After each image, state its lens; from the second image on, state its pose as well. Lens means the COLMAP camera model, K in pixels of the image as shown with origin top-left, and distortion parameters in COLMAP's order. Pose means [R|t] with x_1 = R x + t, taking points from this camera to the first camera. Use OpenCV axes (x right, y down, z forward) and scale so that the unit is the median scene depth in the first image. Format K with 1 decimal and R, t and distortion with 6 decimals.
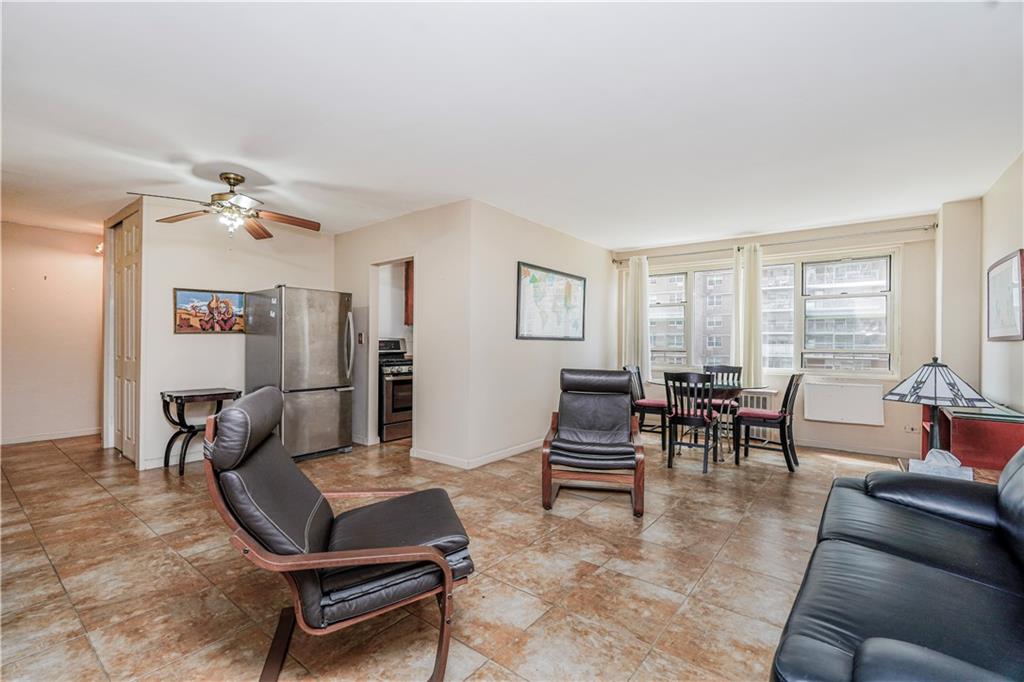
lens RADIAL K [[448.9, 0, 515.6], [0, 448.9, 342.8], [0, 0, 1]] dist [-0.009841, 0.000459]
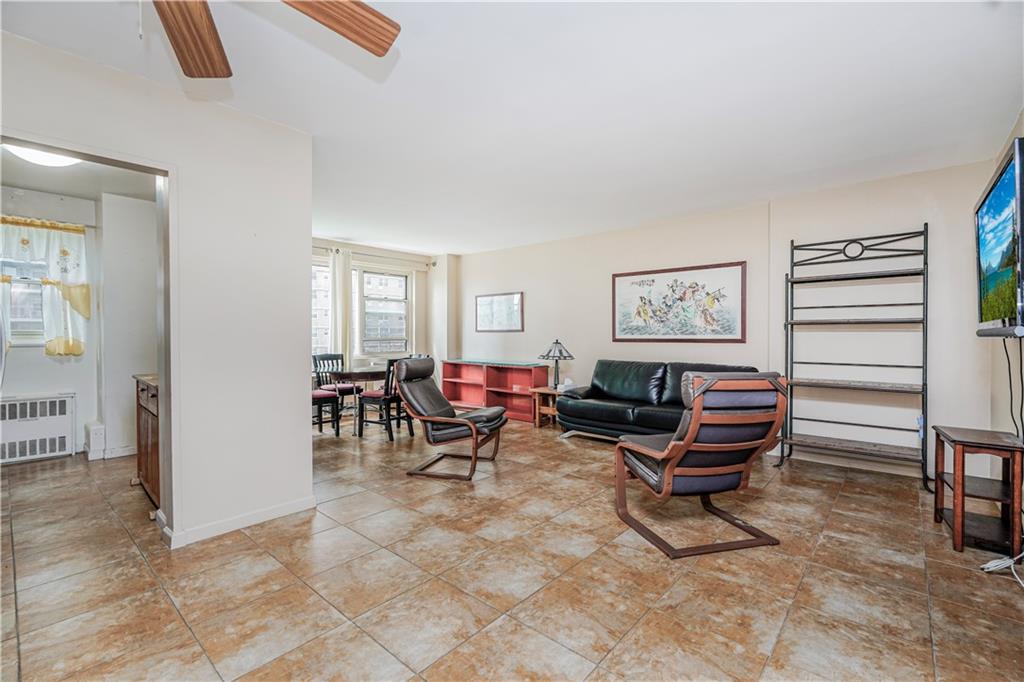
lens RADIAL K [[448.9, 0, 514.8], [0, 448.9, 338.7], [0, 0, 1]] dist [-0.009841, 0.000459]
pose [[0.062712, -0.019328, 0.997844, -1.327902], [0.001006, 0.999813, 0.019303, -0.015222], [-0.998031, -0.000206, 0.062720, 1.020879]]
